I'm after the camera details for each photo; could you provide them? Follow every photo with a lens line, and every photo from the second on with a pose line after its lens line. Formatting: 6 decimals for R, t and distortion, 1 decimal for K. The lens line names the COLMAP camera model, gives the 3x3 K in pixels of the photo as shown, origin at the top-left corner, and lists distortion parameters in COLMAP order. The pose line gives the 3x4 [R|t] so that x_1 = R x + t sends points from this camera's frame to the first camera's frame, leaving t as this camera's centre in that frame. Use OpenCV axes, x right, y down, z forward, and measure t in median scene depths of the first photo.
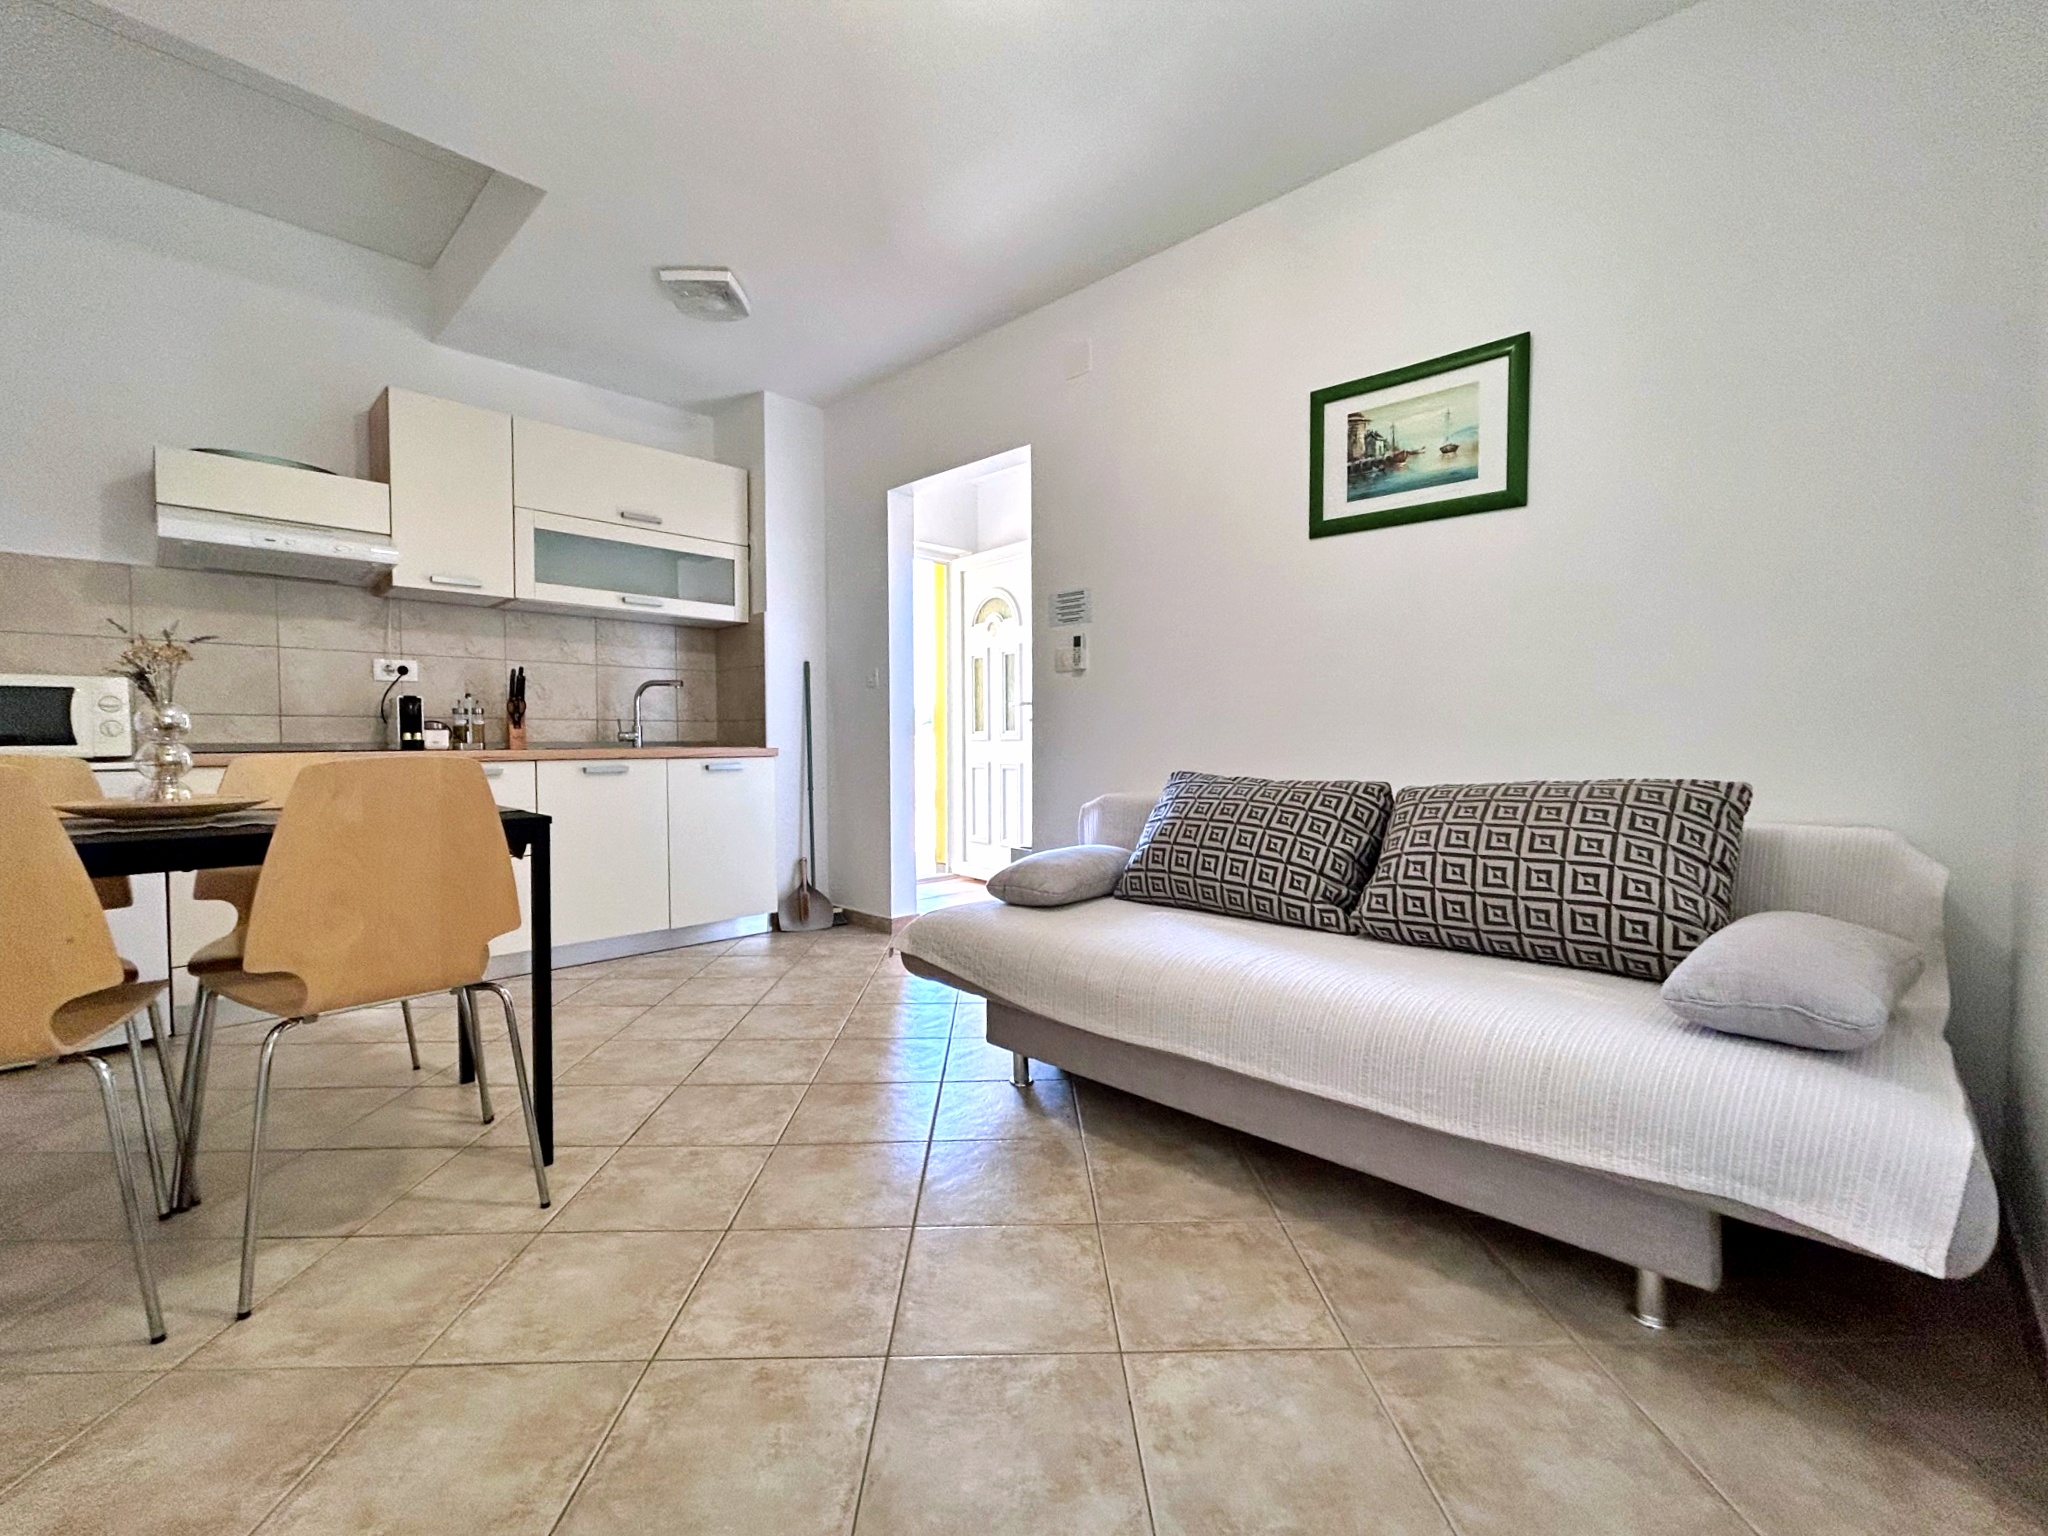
lens RADIAL K [[844.2, 0, 1014.3], [0, 844.2, 765.4], [0, 0, 1]] dist [-0.000691, 0.000715]
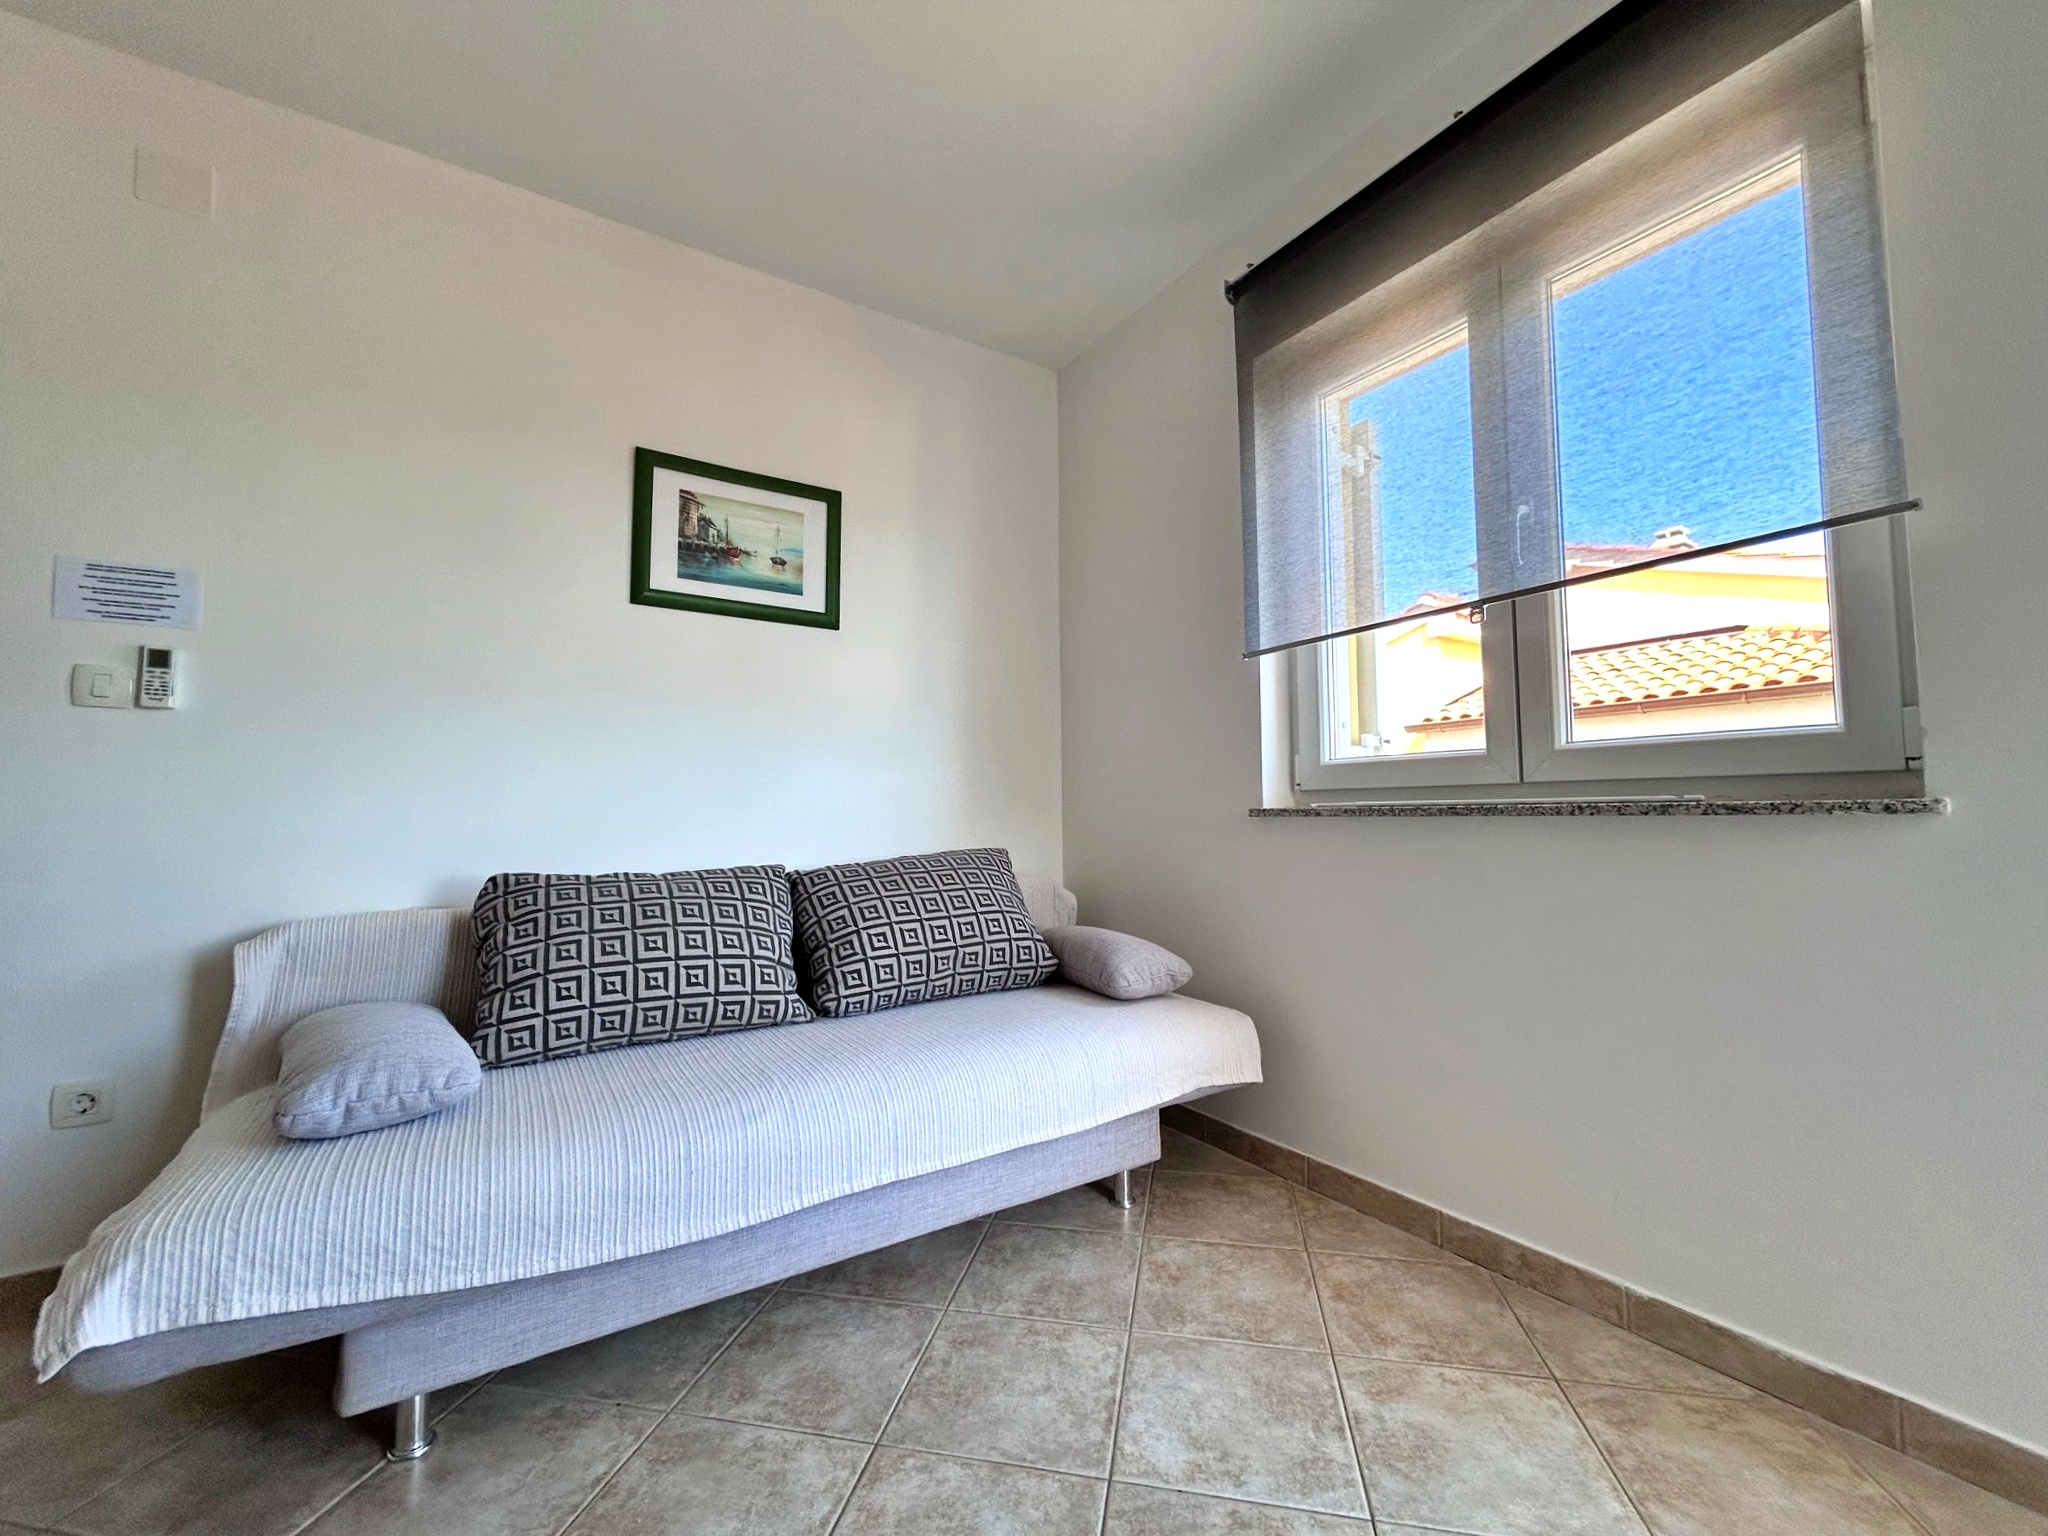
lens RADIAL K [[844.2, 0, 1007.0], [0, 844.2, 766.1], [0, 0, 1]] dist [-0.000691, 0.000715]
pose [[0.238748, 0.066208, 0.968822, -0.482158], [0.049553, 0.995543, -0.080246, -0.004246], [-0.969816, 0.067166, 0.234403, 0.483075]]
